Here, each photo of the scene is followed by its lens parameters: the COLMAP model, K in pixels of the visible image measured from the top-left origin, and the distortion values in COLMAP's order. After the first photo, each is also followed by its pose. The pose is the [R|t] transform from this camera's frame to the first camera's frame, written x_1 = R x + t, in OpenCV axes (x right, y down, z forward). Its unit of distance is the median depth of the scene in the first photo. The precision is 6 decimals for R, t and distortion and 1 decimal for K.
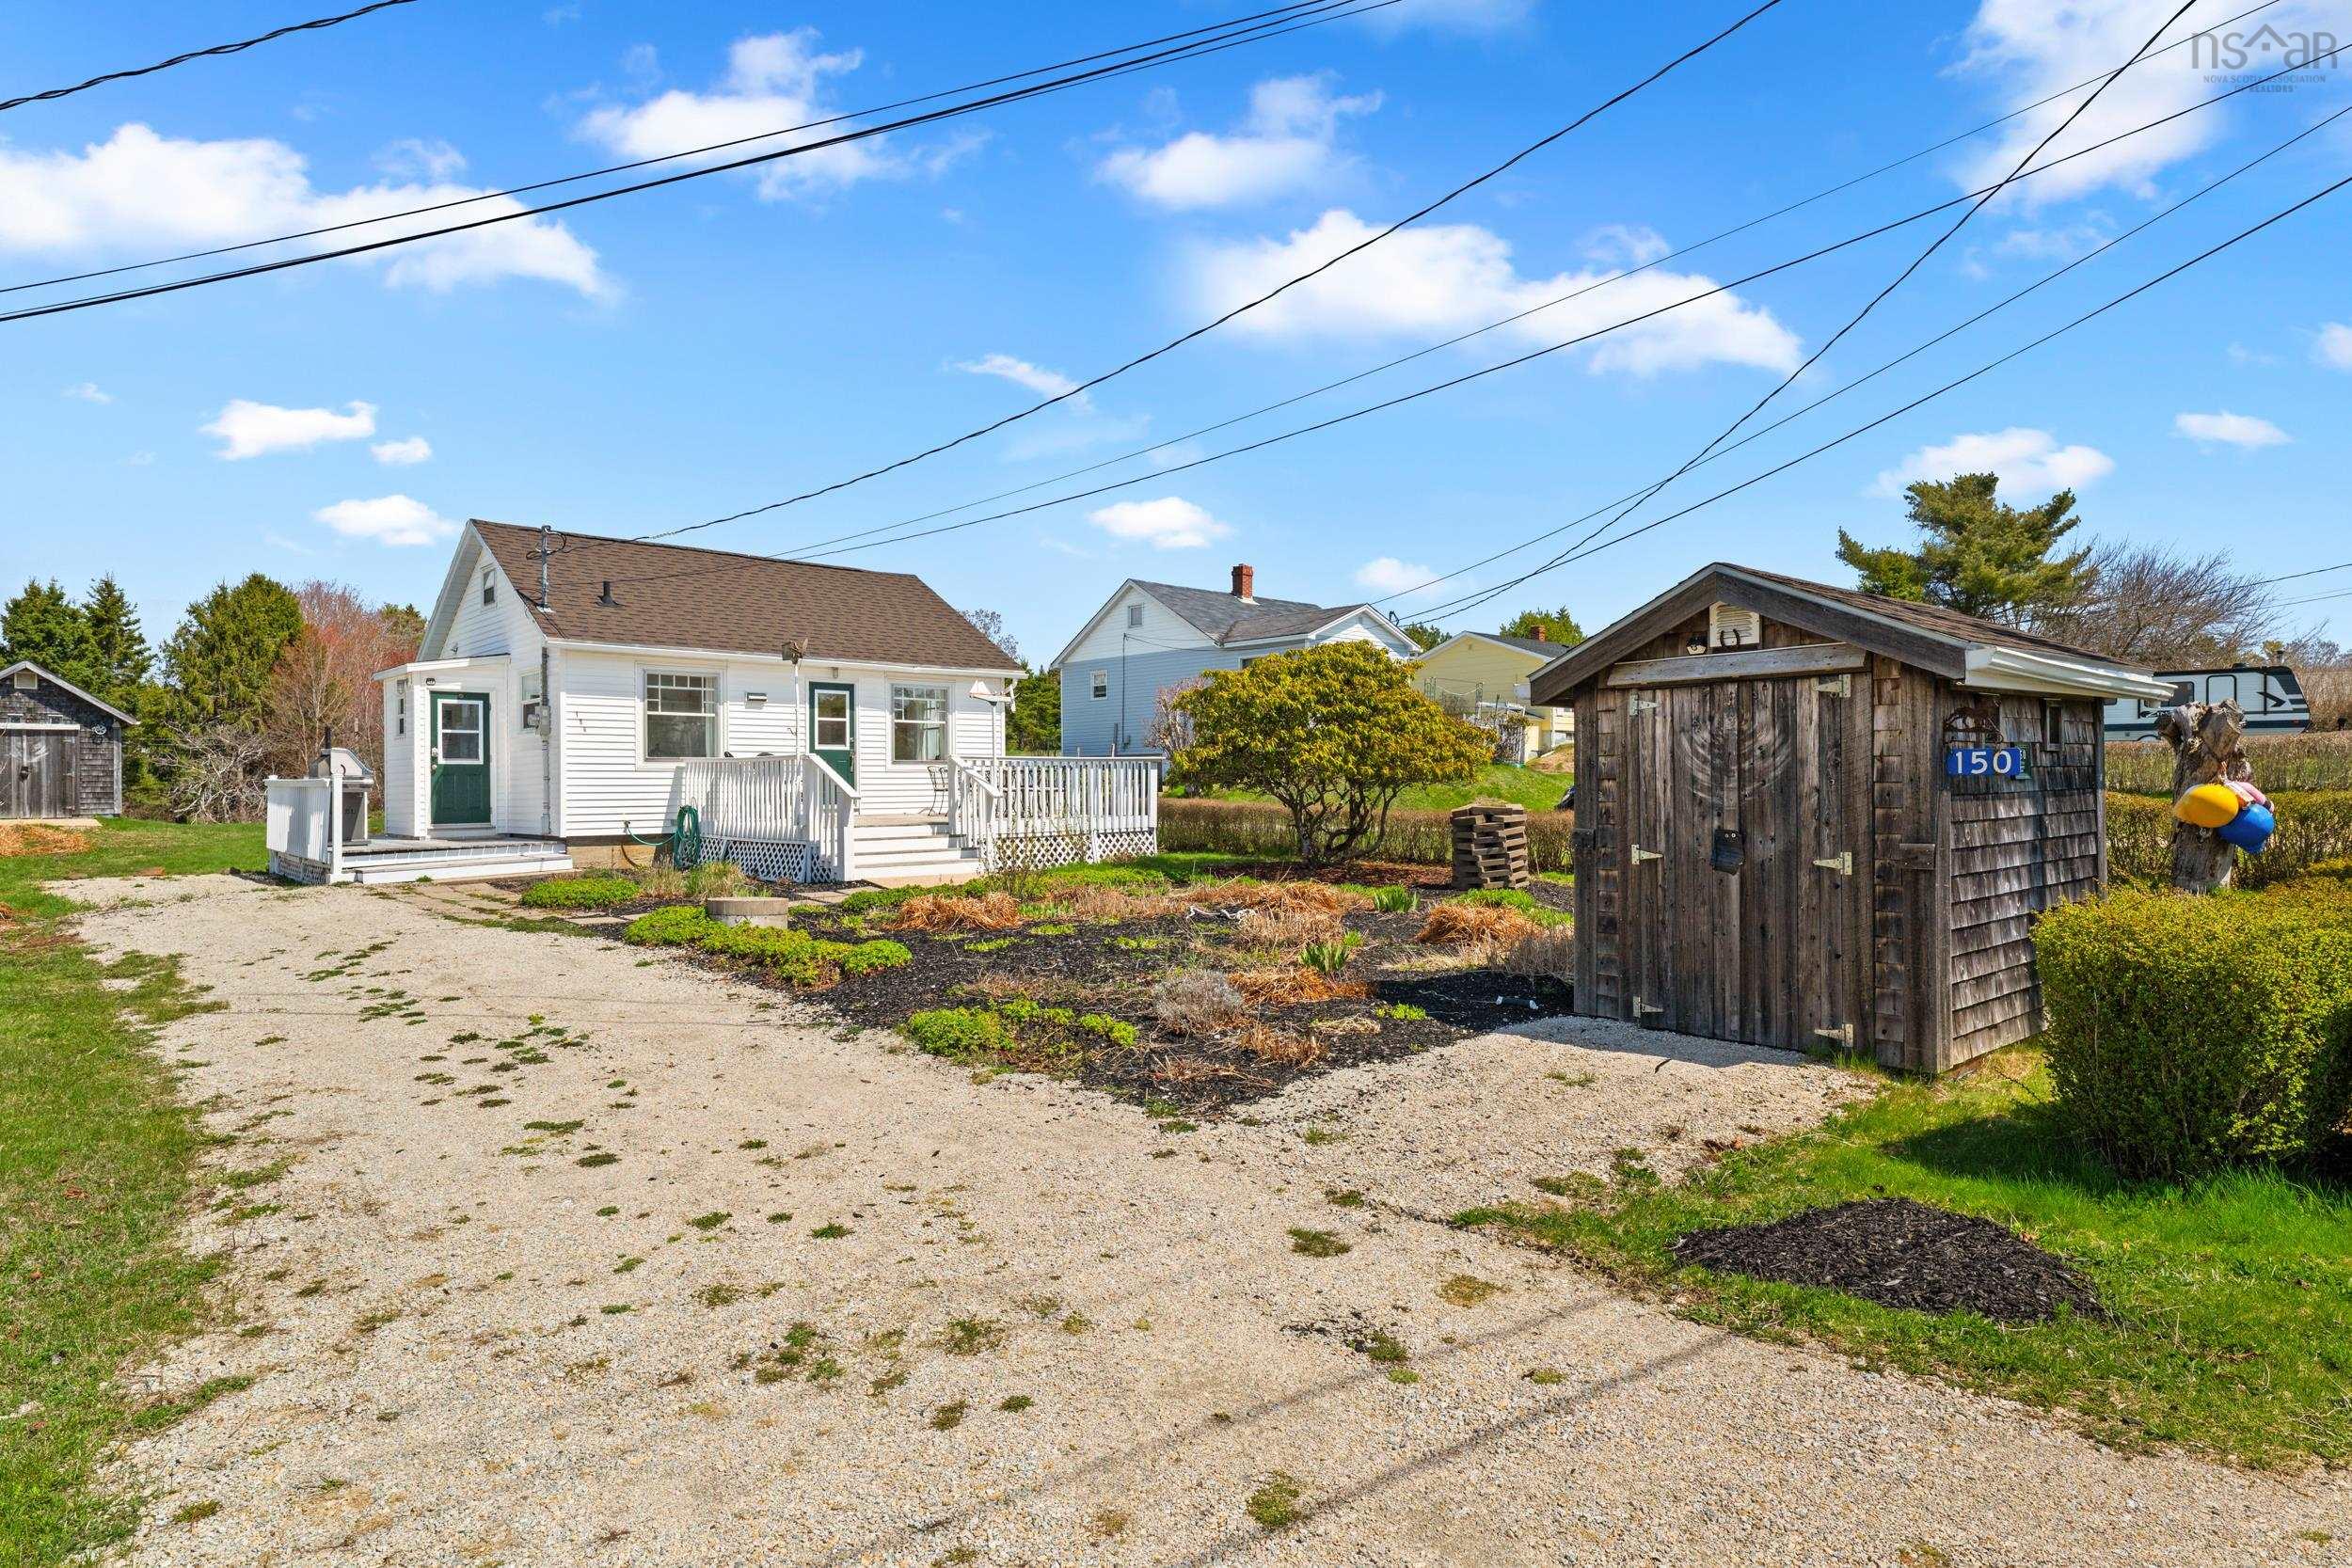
lens RADIAL K [[1296.8, 0, 1176.0], [0, 1296.8, 784.0], [0, 0, 1]] dist [0.001433, -0.000067]
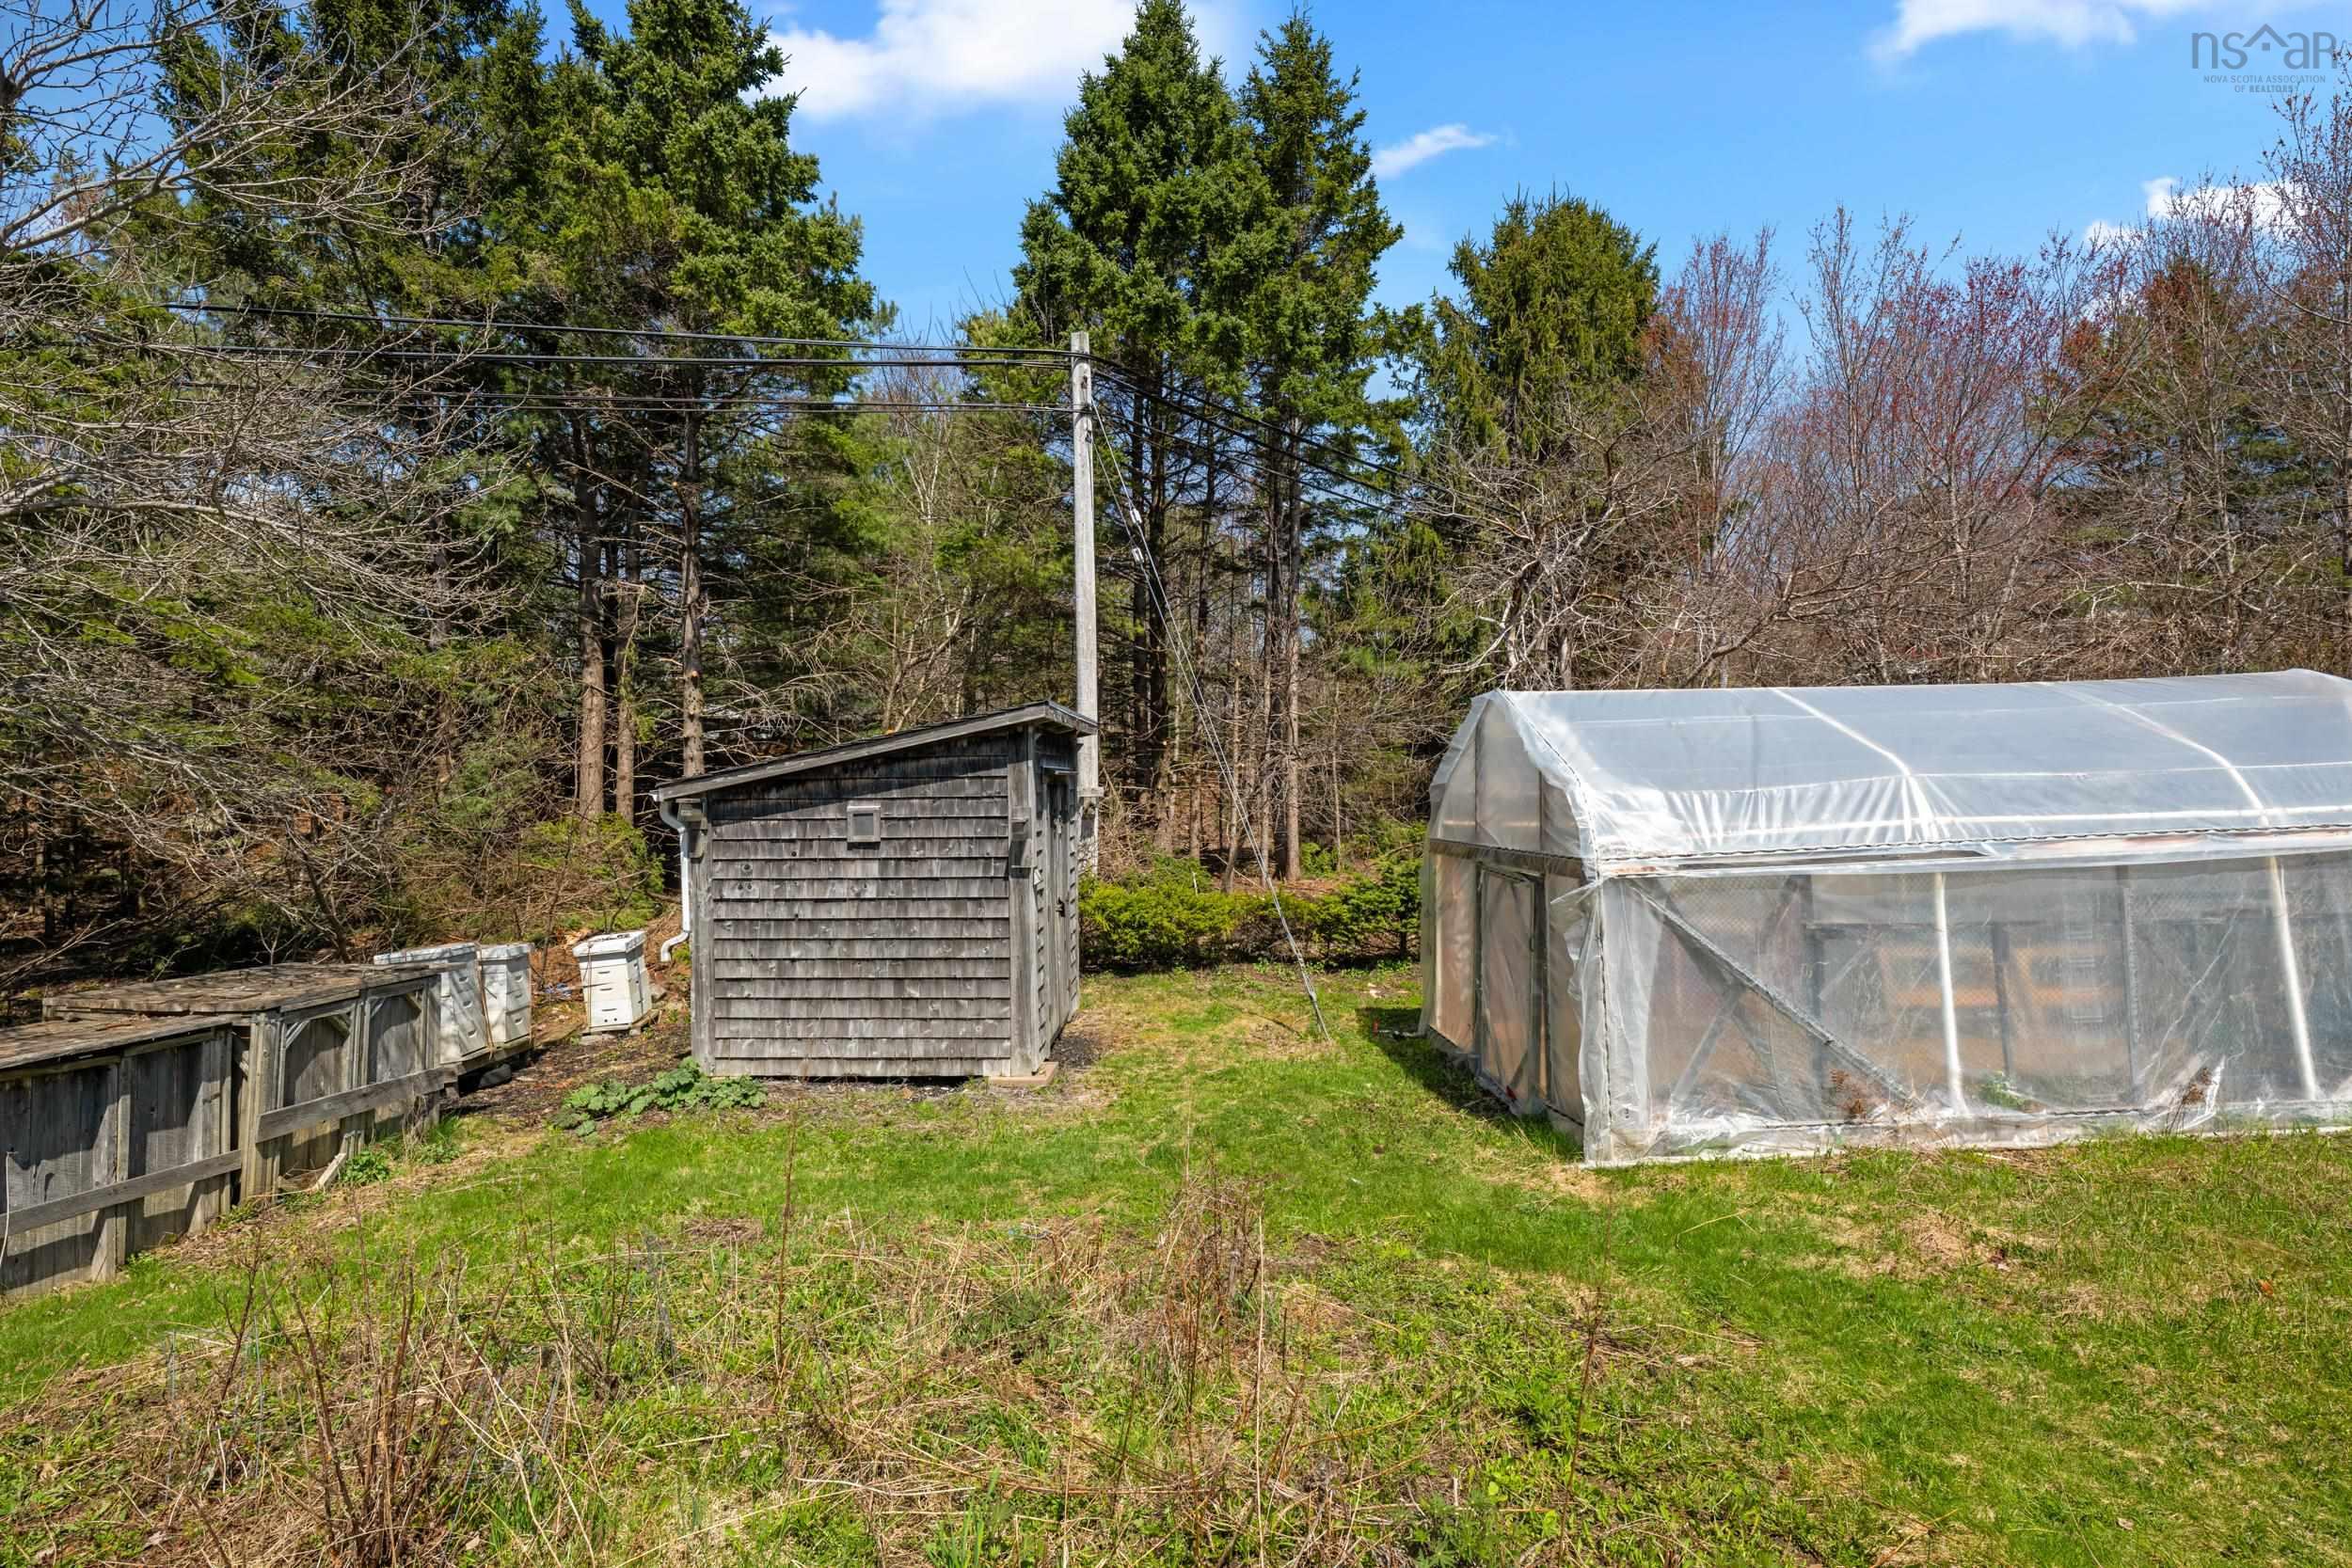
lens RADIAL K [[1075.8, 0, 1176.0], [0, 1075.8, 784.0], [0, 0, 1]] dist [0.000174, 0.000009]
pose [[0.656386, 0.000813, -0.754425, -1.340454], [0.000738, 0.999998, 0.001720, 0.110122], [0.754425, -0.001686, 0.656384, 1.686659]]
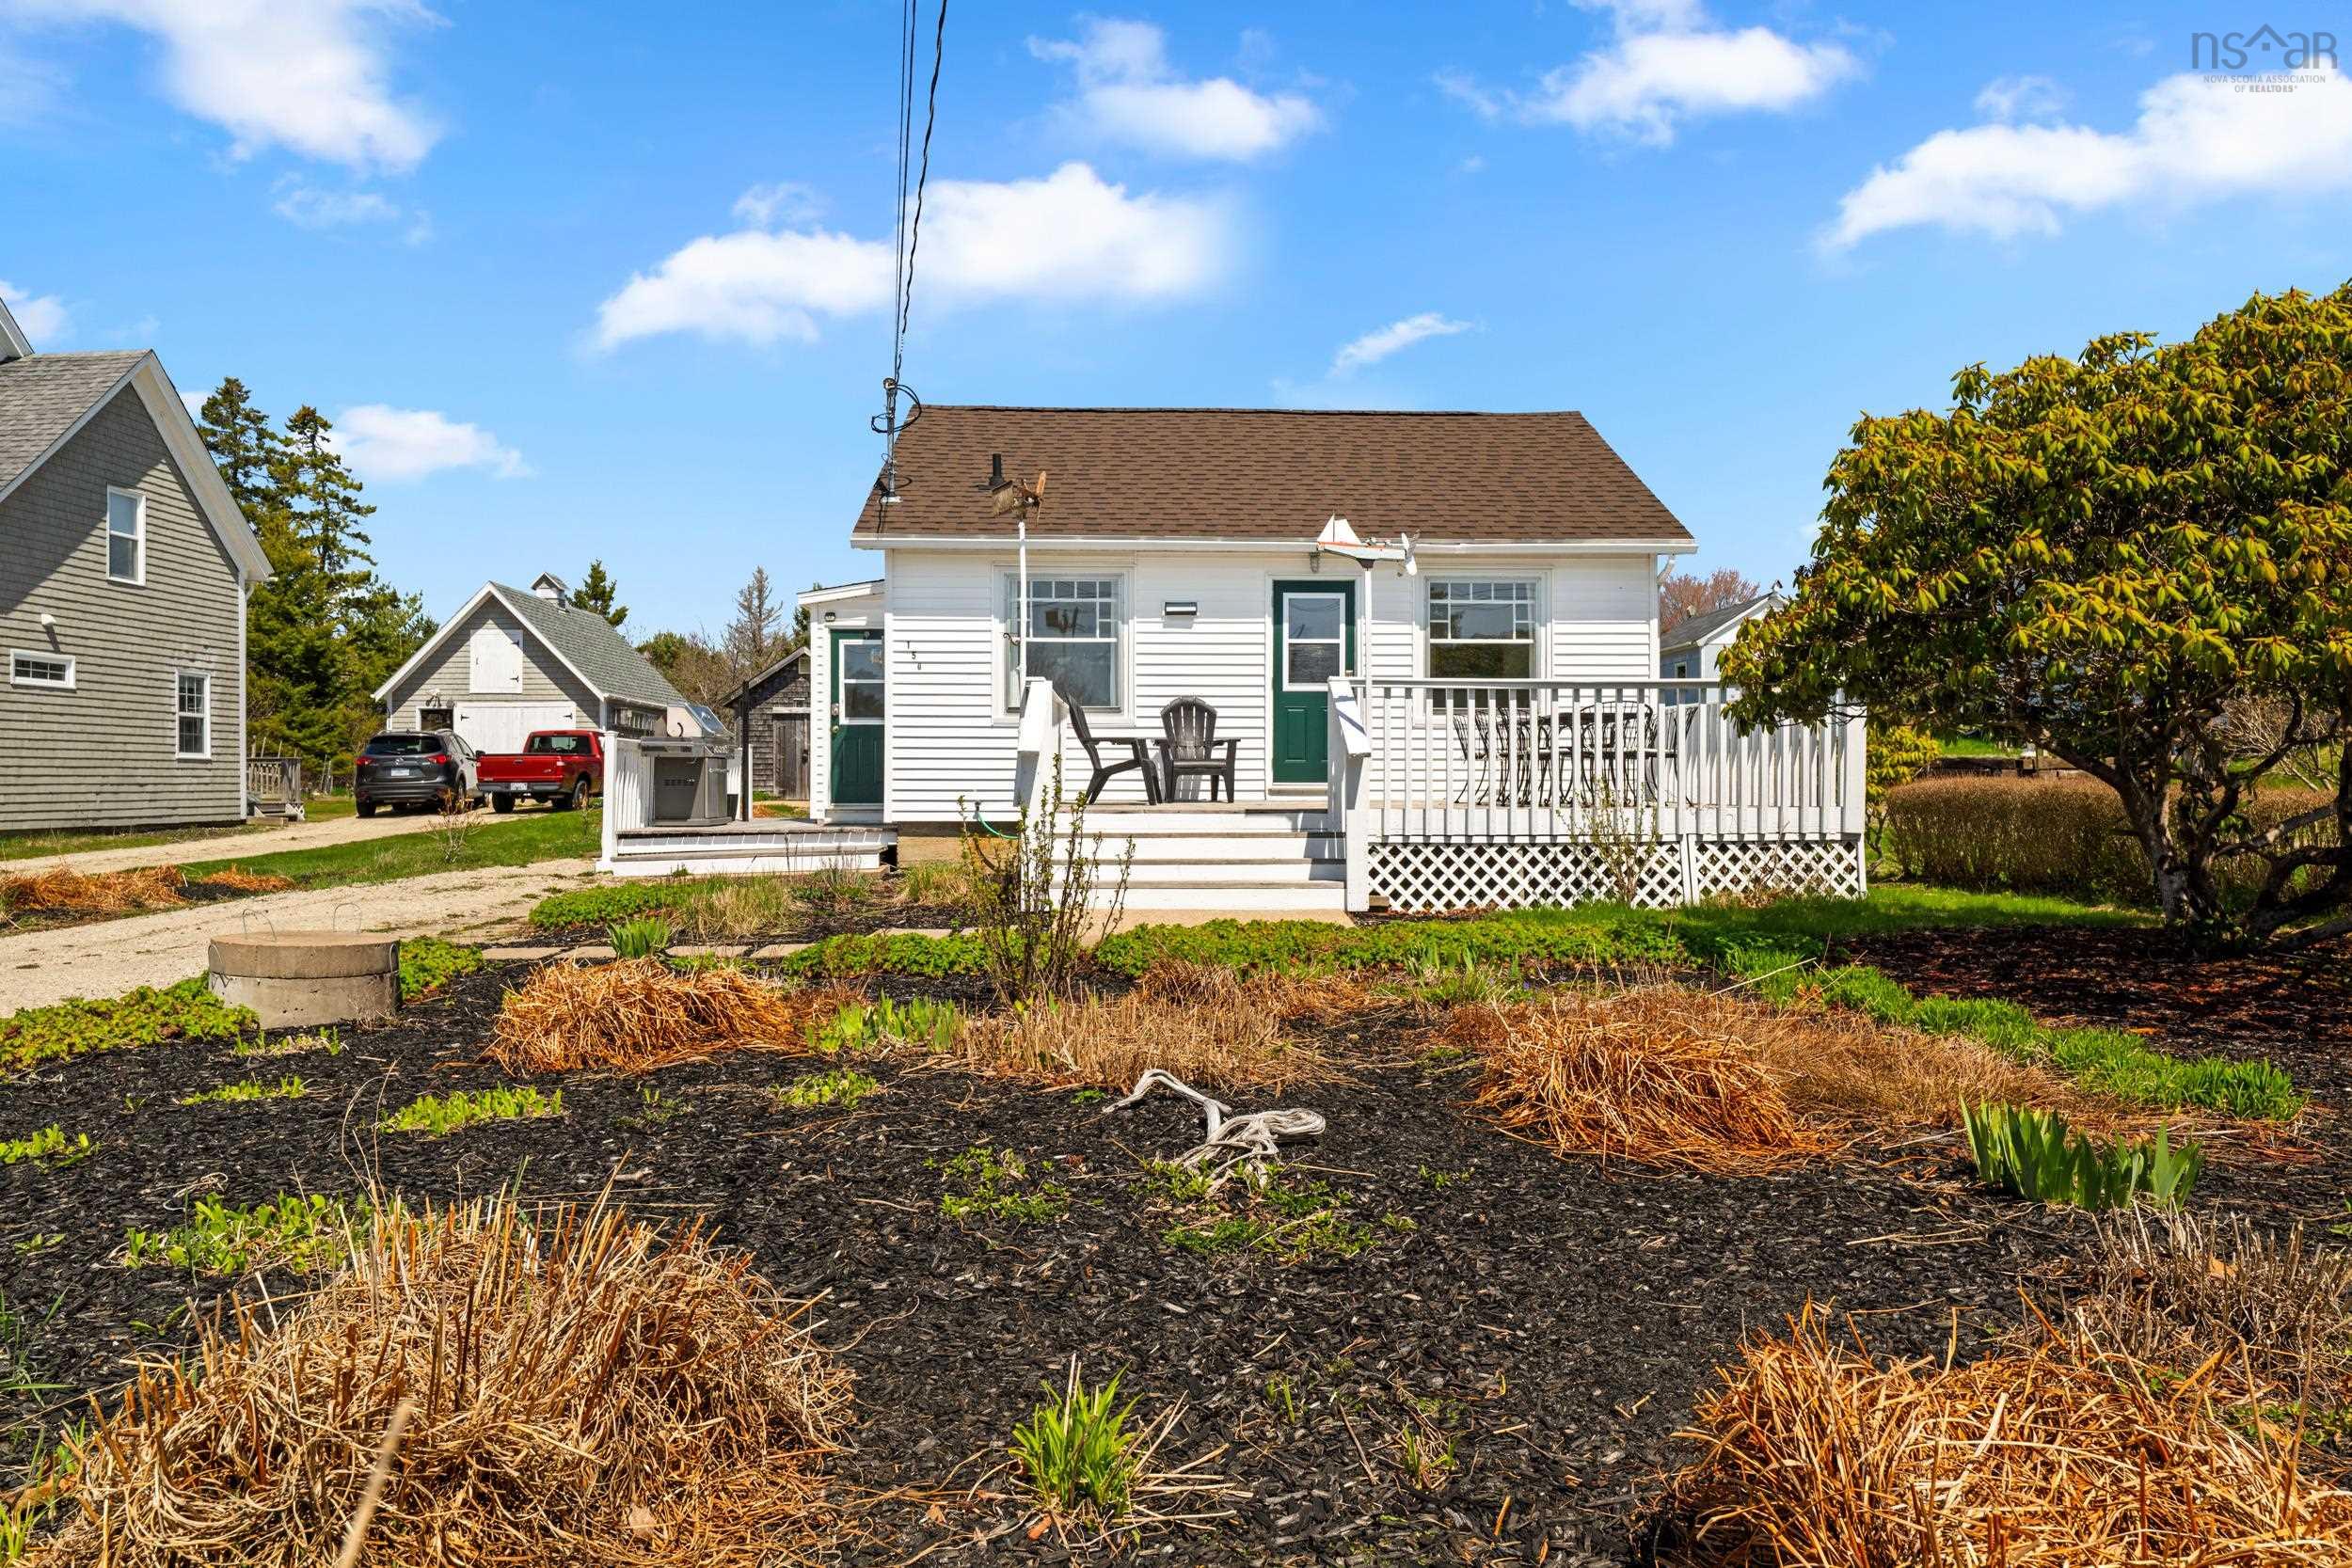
lens RADIAL K [[1467.5, 0, 1176.0], [0, 1467.5, 784.0], [0, 0, 1]] dist [-0.002112, -0.000383]
pose [[0.753909, 0.003553, -0.656969, 0.097071], [-0.004107, 0.999991, 0.000695, 0.011888], [0.656965, 0.002174, 0.753918, 0.314292]]
